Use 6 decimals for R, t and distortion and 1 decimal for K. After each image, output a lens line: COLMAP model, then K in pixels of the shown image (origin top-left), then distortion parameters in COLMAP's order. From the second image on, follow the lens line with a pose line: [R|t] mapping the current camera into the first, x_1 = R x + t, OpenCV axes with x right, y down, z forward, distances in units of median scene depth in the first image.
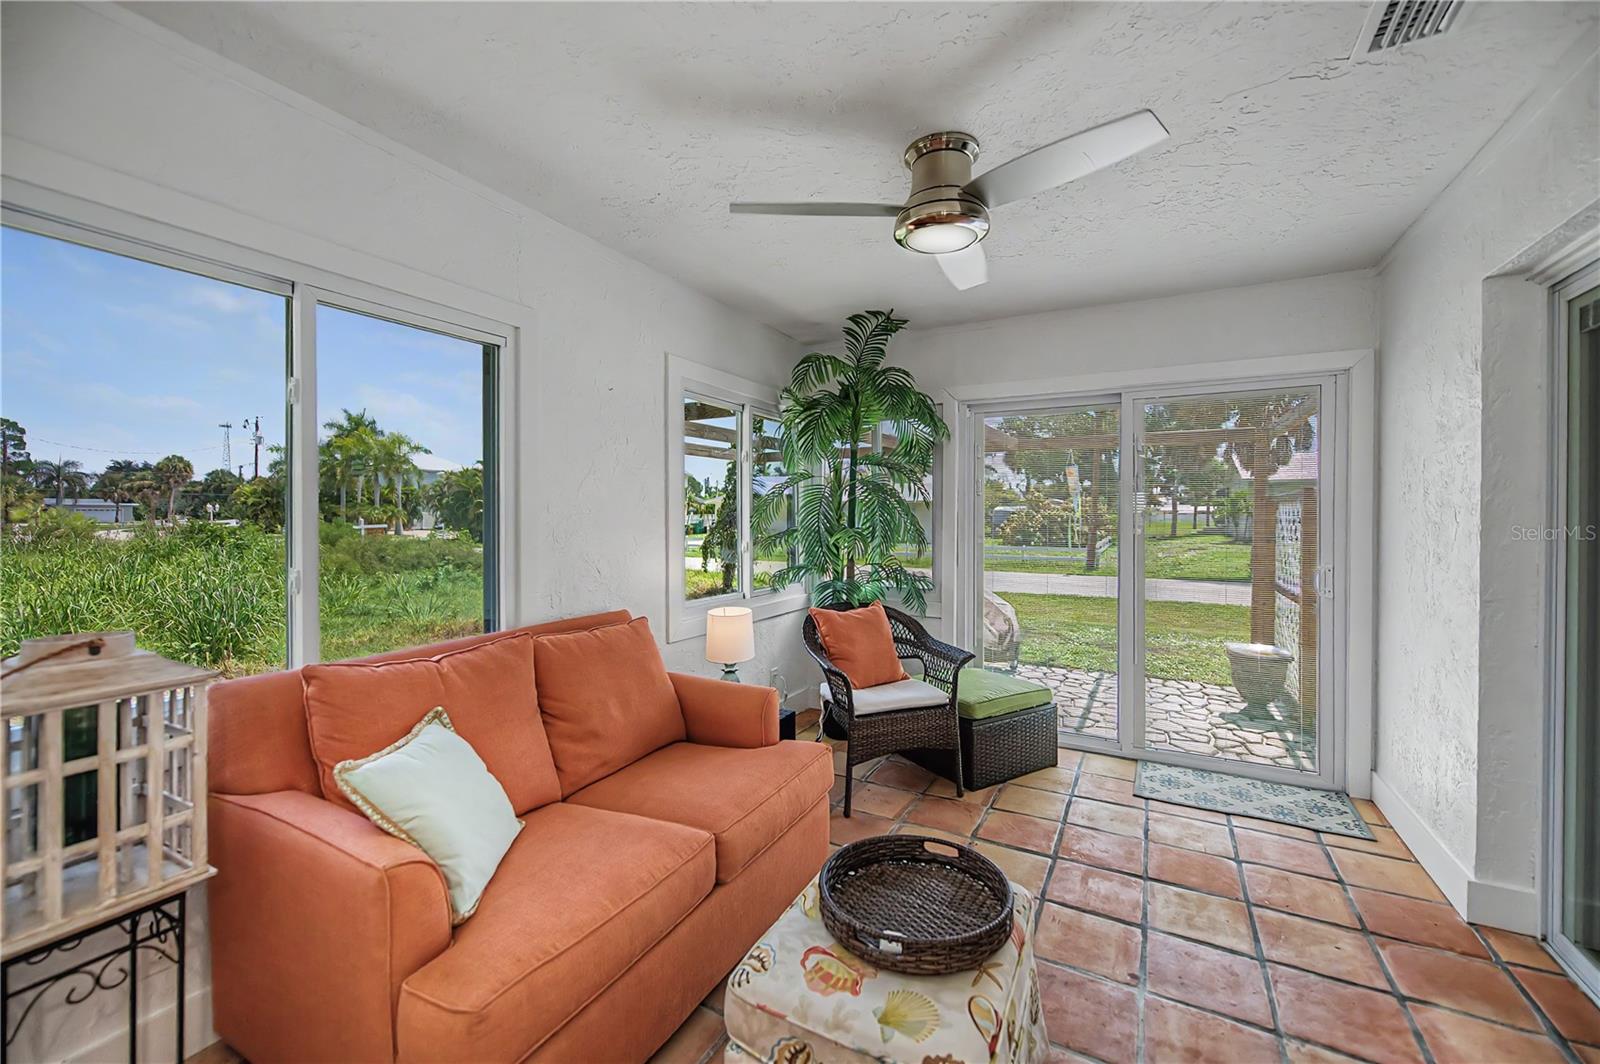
lens RADIAL K [[640.6, 0, 804.9], [0, 640.6, 518.6], [0, 0, 1]] dist [0.001392, -0.002507]
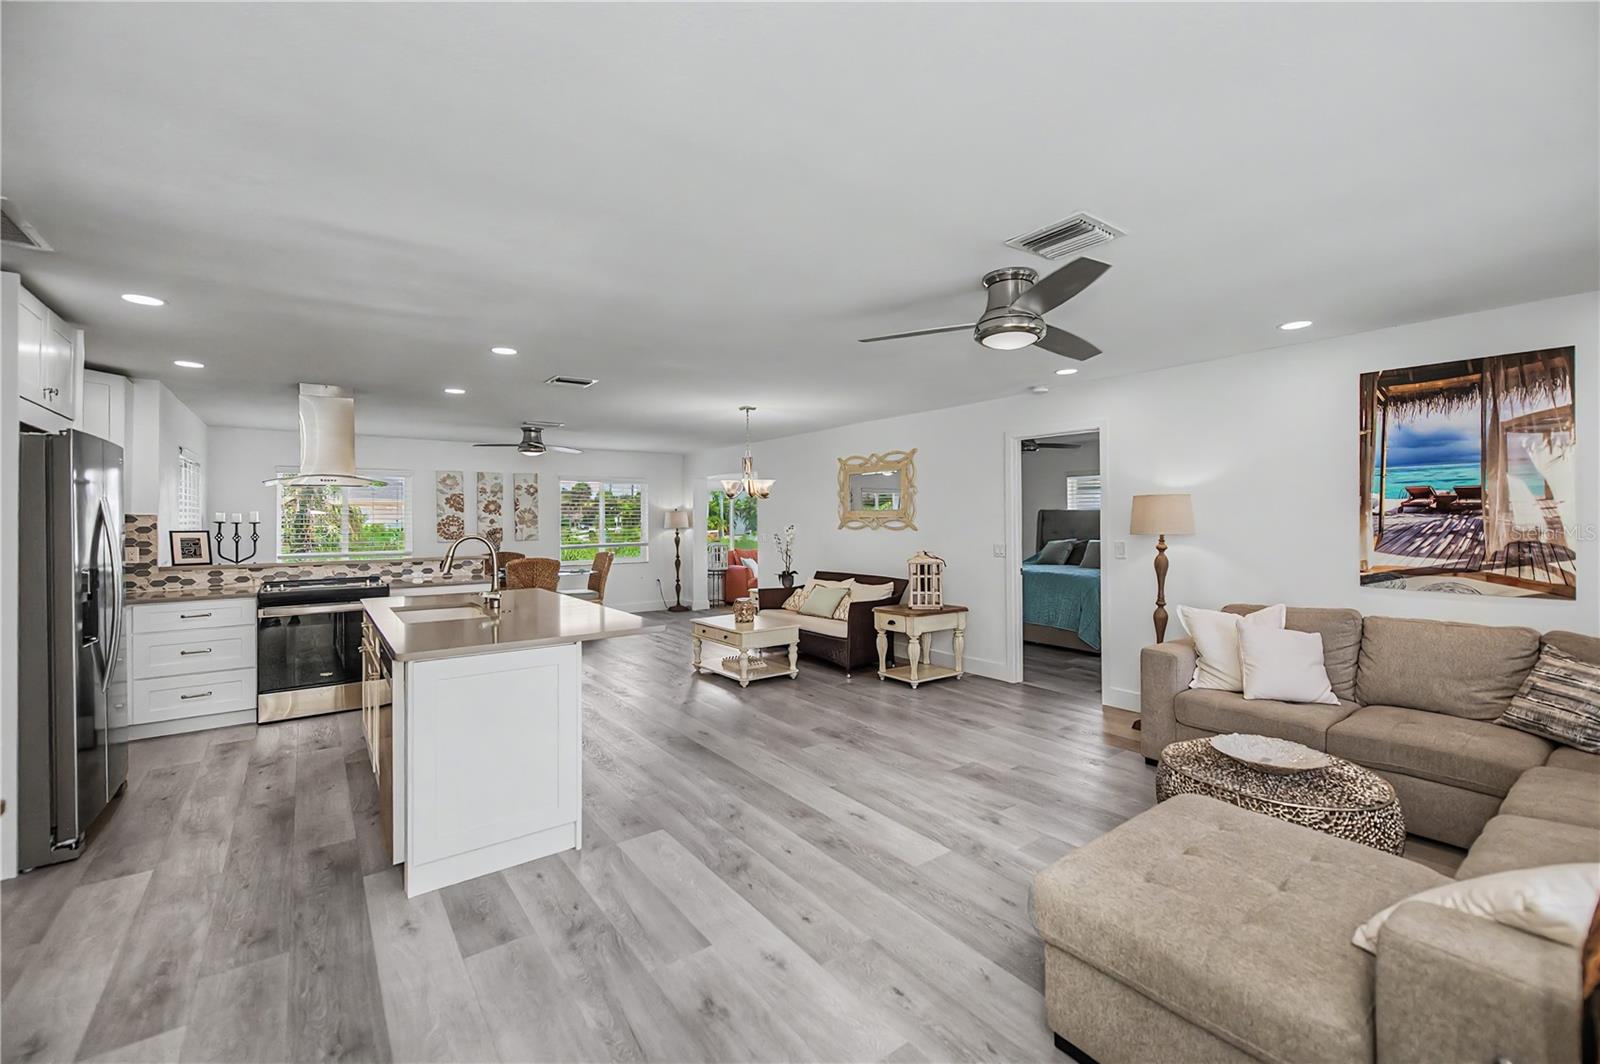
lens RADIAL K [[661.3, 0, 809.0], [0, 661.3, 511.1], [0, 0, 1]] dist [-0.000460, -0.000188]
pose [[0.910689, -0.012589, -0.412900, 1.392589], [0.003508, 0.999735, -0.022744, 0.005992], [0.413077, 0.019264, 0.910492, -2.470512]]
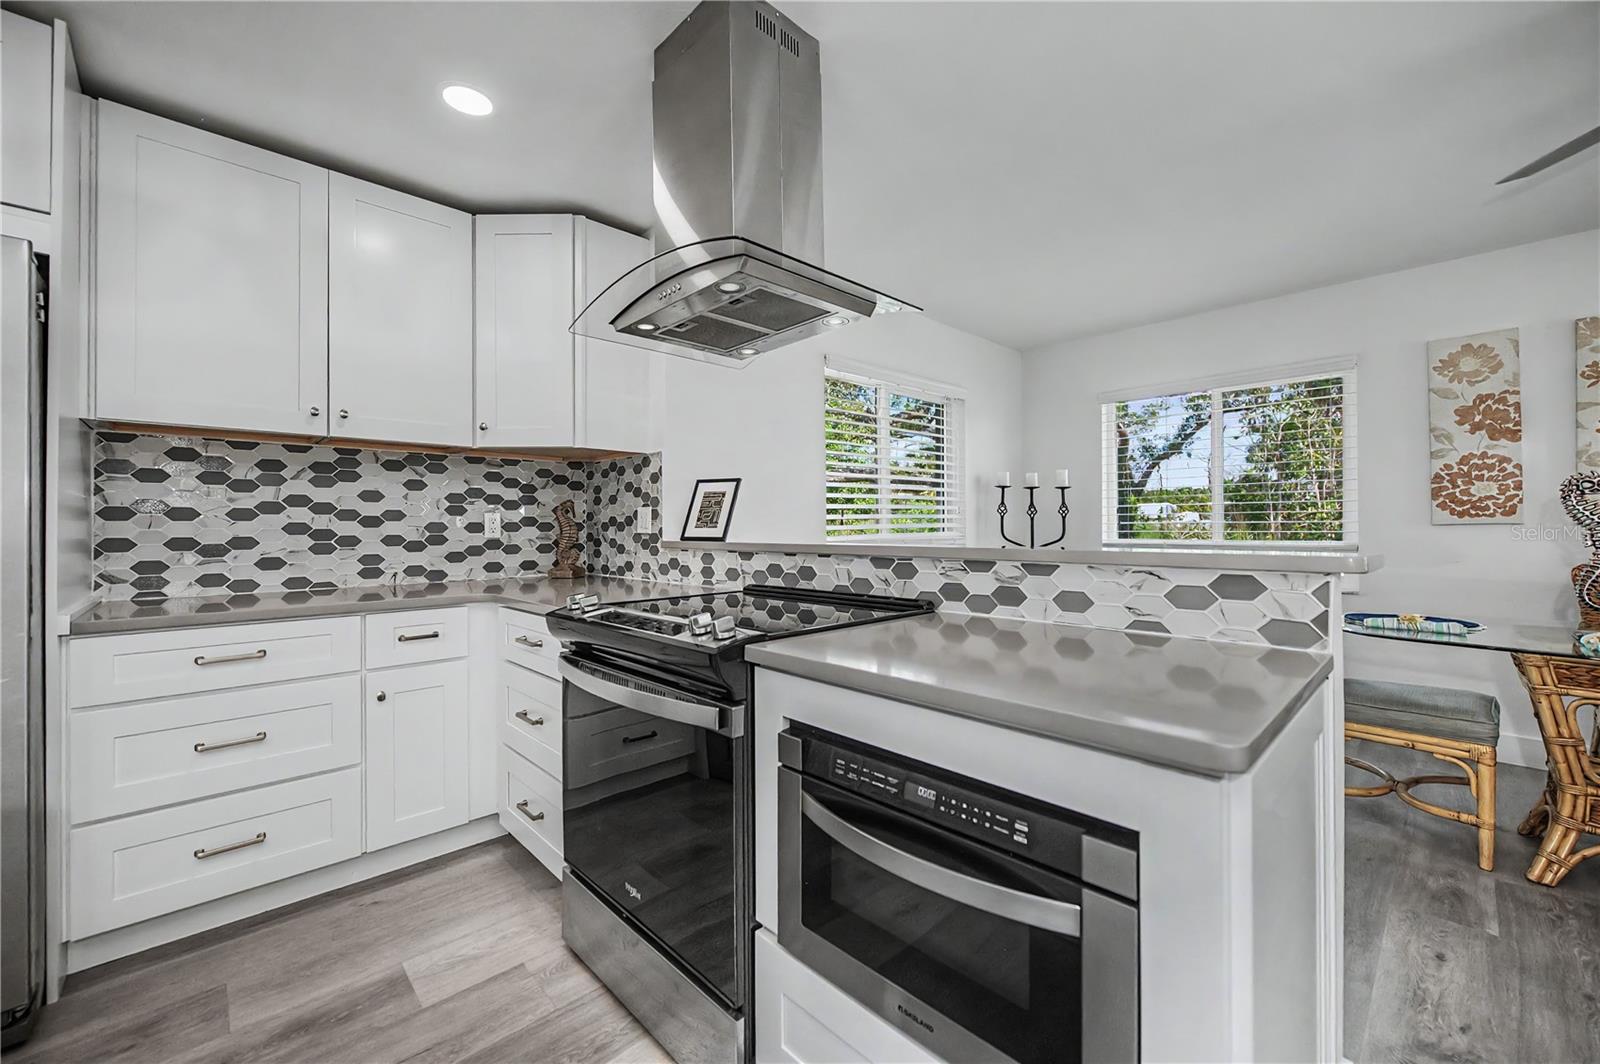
lens RADIAL K [[630.7, 0, 804.9], [0, 630.7, 523.5], [0, 0, 1]] dist [0.001254, -0.002218]
pose [[-0.305949, -0.003729, -0.952040, 0.180945], [-0.004034, 0.999988, -0.002620, 0.071202], [0.952039, 0.003039, -0.305961, -1.302402]]
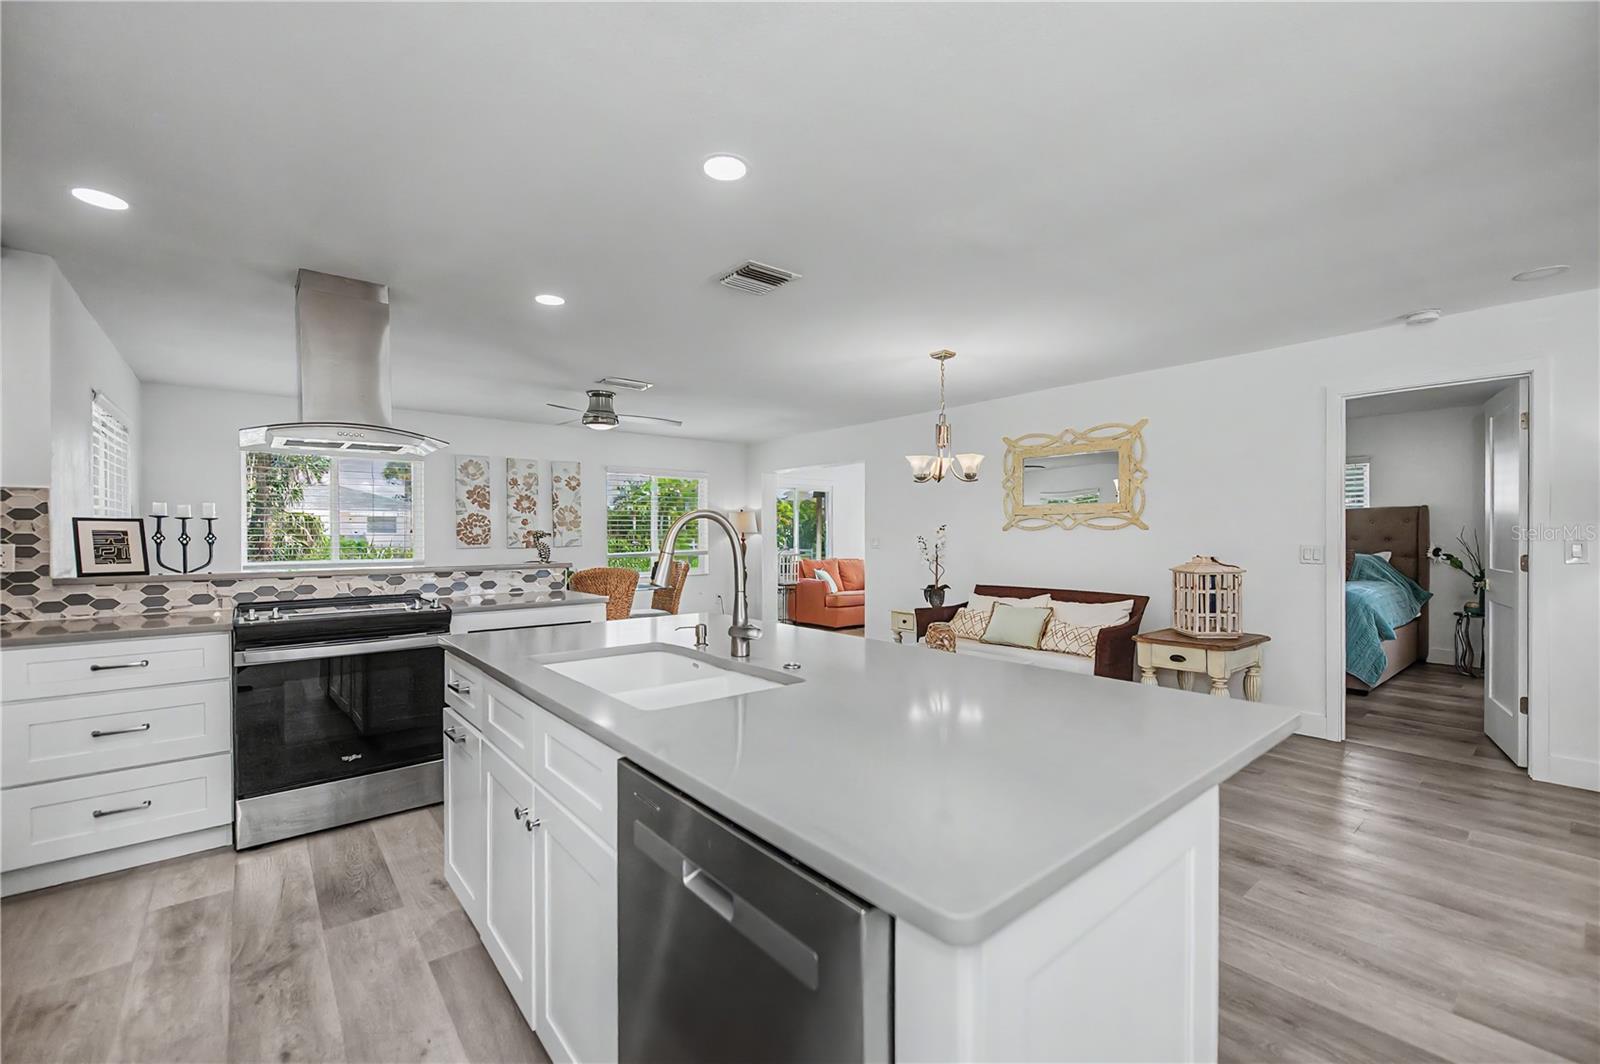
lens RADIAL K [[659.4, 0, 807.5], [0, 659.4, 536.2], [0, 0, 1]] dist [0.001554, -0.001443]
pose [[0.930944, -0.004079, -0.365139, 0.680261], [0.001585, 0.999973, -0.007132, 0.045157], [0.365158, 0.006060, 0.930926, -2.161953]]
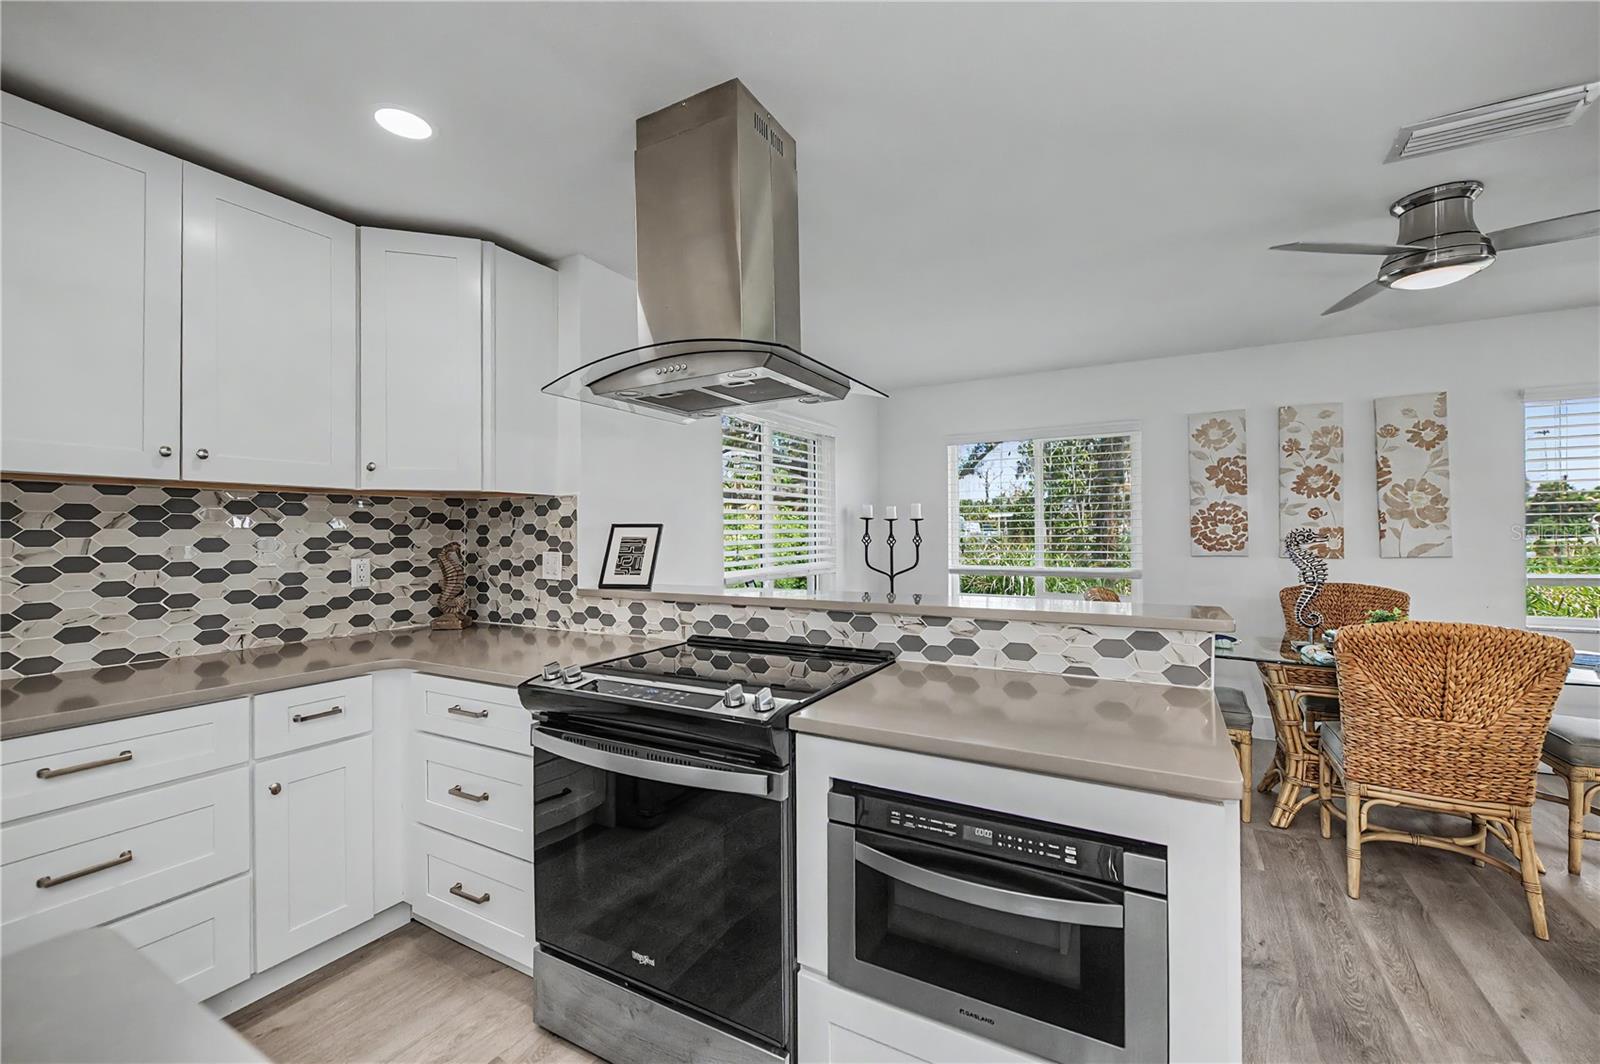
lens RADIAL K [[644.9, 0, 804.0], [0, 644.9, 529.9], [0, 0, 1]] dist [0.000559, -0.002595]
pose [[-0.014697, -0.006755, -0.999869, 0.257617], [-0.002594, 0.999974, -0.006718, 0.024203], [0.999889, 0.002495, -0.014714, -1.434598]]
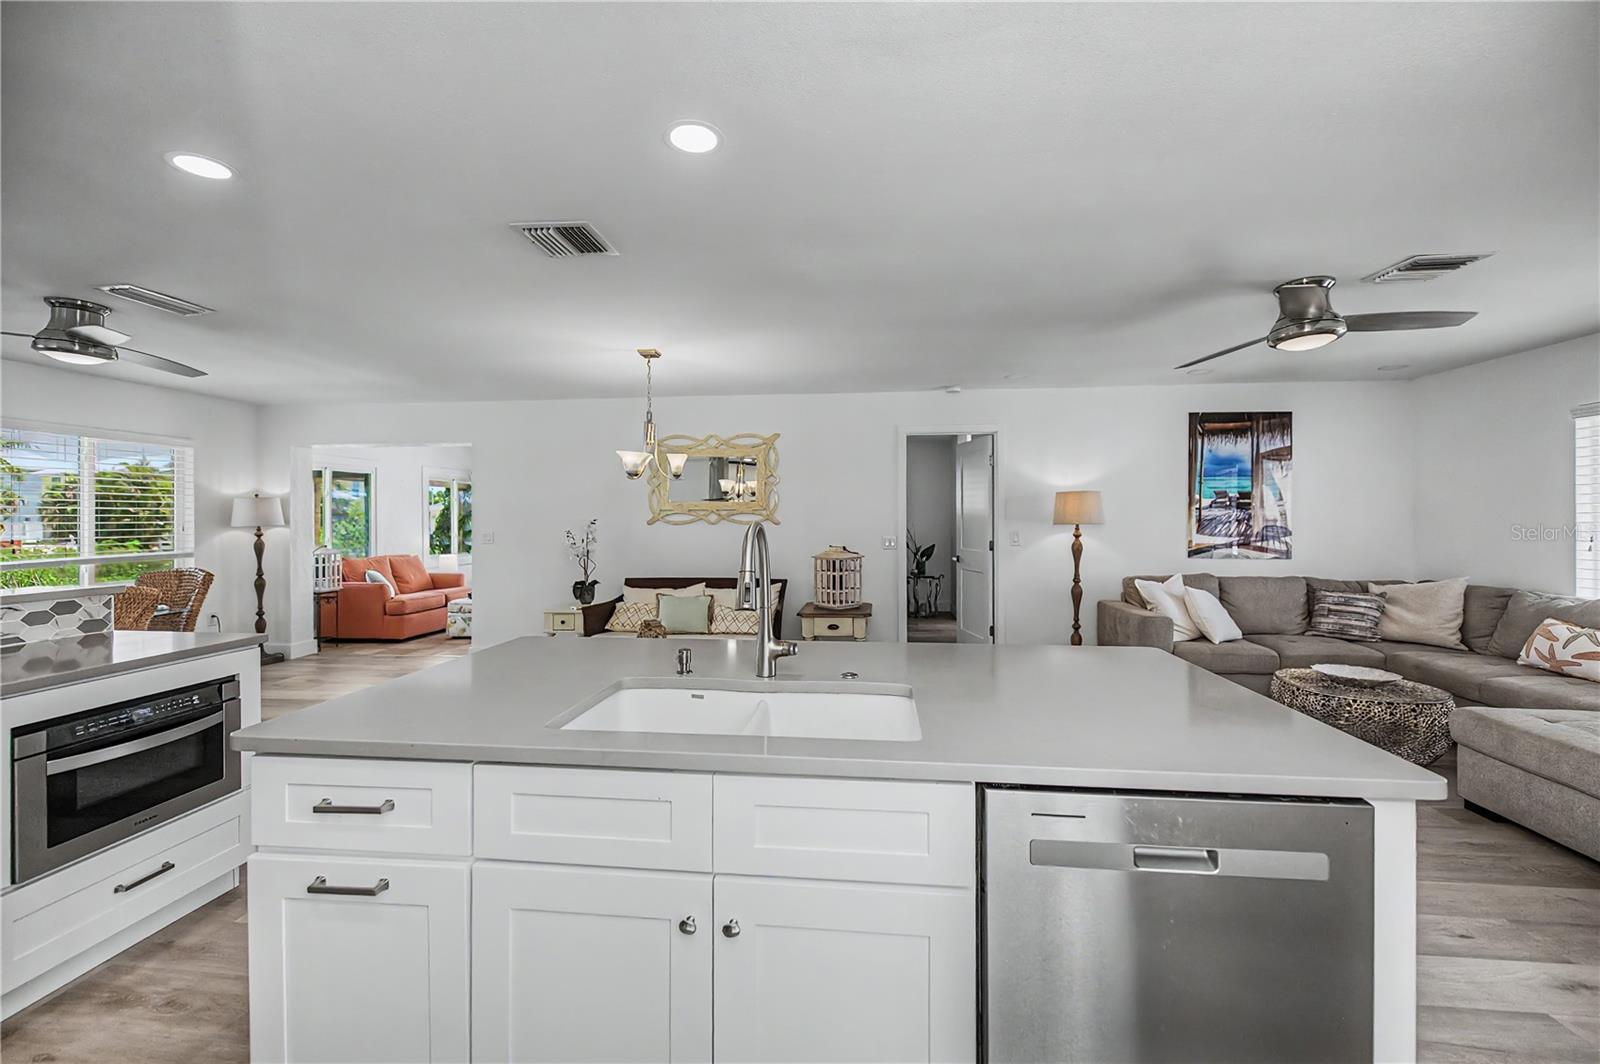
lens RADIAL K [[640.6, 0, 804.9], [0, 640.6, 518.6], [0, 0, 1]] dist [0.001392, -0.002507]
pose [[0.923559, -0.004192, 0.383434, 0.236959], [0.008137, 0.999929, -0.008668, 0.020488], [-0.383371, 0.011125, 0.923528, -2.146284]]
